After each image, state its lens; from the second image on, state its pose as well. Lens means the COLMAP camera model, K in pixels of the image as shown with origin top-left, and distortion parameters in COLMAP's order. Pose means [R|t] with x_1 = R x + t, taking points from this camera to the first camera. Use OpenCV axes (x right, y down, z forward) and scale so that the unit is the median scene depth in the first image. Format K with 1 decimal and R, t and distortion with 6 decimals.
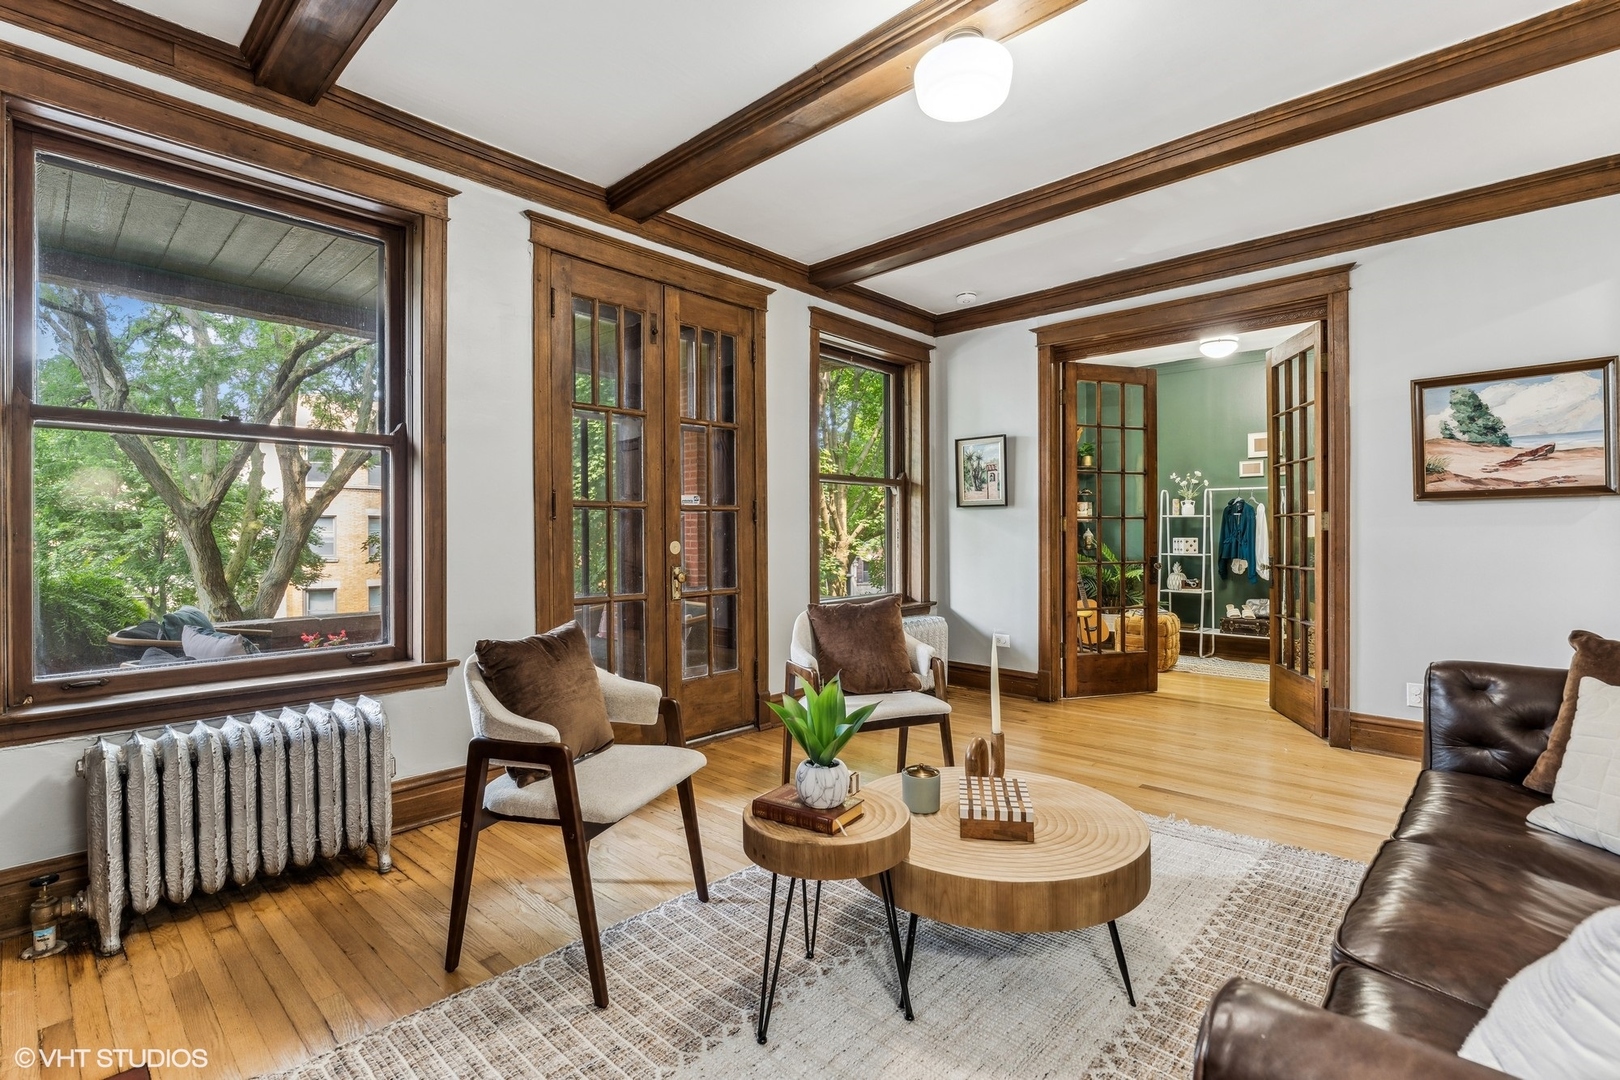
lens RADIAL K [[750.6, 0, 813.9], [0, 750.6, 524.9], [0, 0, 1]] dist [-0.000818, 0.001312]
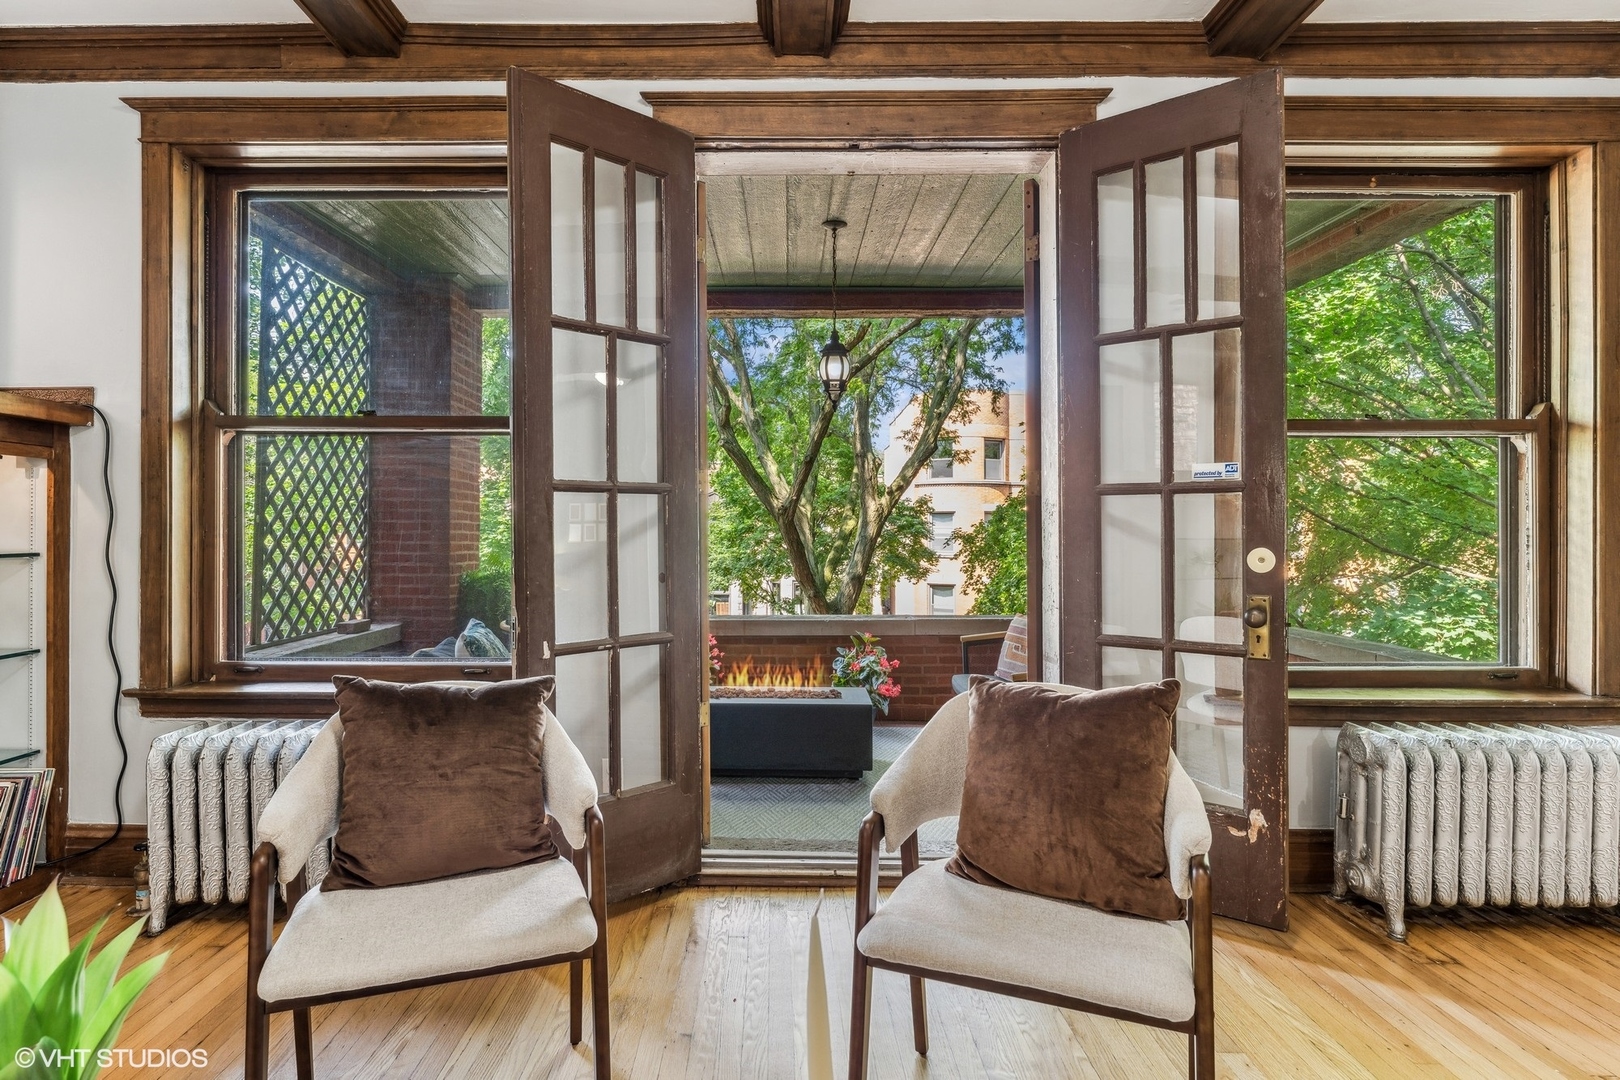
lens RADIAL K [[887.0, 0, 838.7], [0, 887.0, 519.7], [0, 0, 1]] dist [-0.003112, -0.000784]
pose [[0.671939, -0.001839, -0.740604, 0.248431], [0.005063, 0.999985, 0.002111, -0.002290], [0.740589, -0.005168, 0.671938, 0.356951]]
